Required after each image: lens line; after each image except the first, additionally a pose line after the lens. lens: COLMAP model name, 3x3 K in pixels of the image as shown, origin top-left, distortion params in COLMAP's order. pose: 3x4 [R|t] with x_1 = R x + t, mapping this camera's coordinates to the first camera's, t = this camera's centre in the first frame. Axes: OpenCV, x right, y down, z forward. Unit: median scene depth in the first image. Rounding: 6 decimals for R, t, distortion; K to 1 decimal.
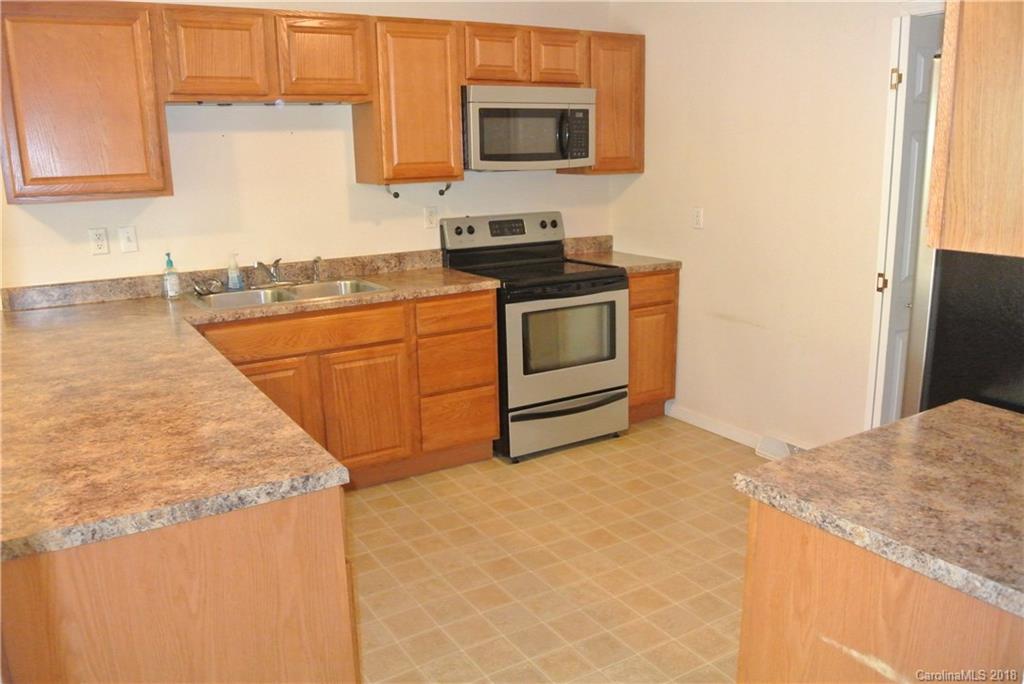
lens RADIAL K [[799.7, 0, 509.6], [0, 799.7, 340.2], [0, 0, 1]] dist [-0.066706, 0.005481]
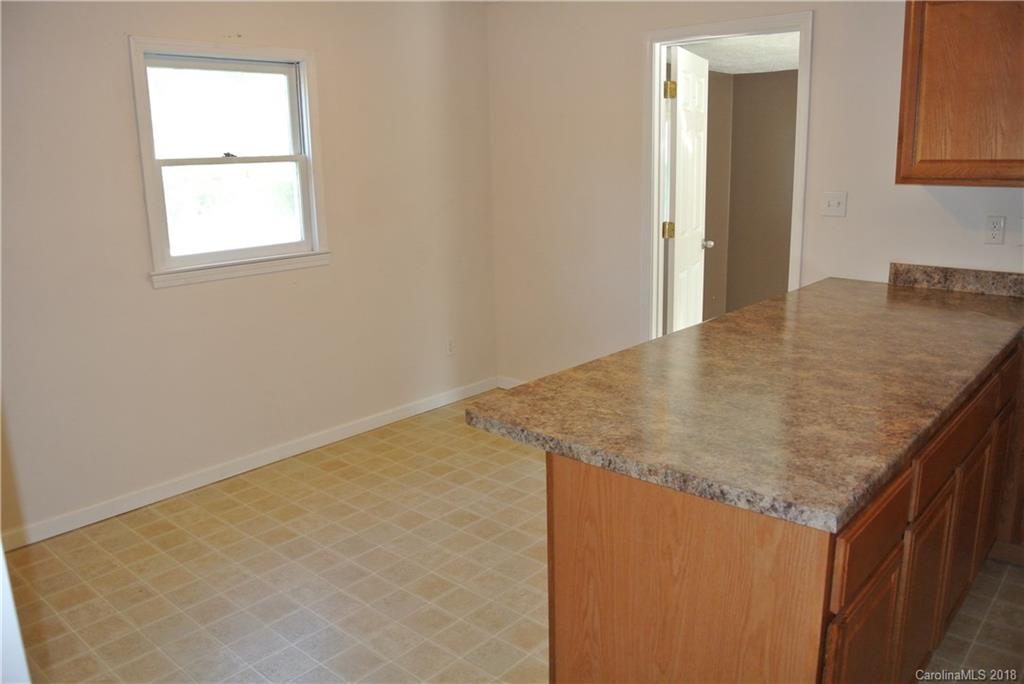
lens RADIAL K [[799.7, 0, 509.6], [0, 799.7, 340.2], [0, 0, 1]] dist [-0.066706, 0.005481]
pose [[0.291323, 0.231476, -0.928197, 0.431669], [-0.202539, 0.963212, 0.176640, -0.098986], [0.934938, 0.136537, 0.327489, 0.368454]]
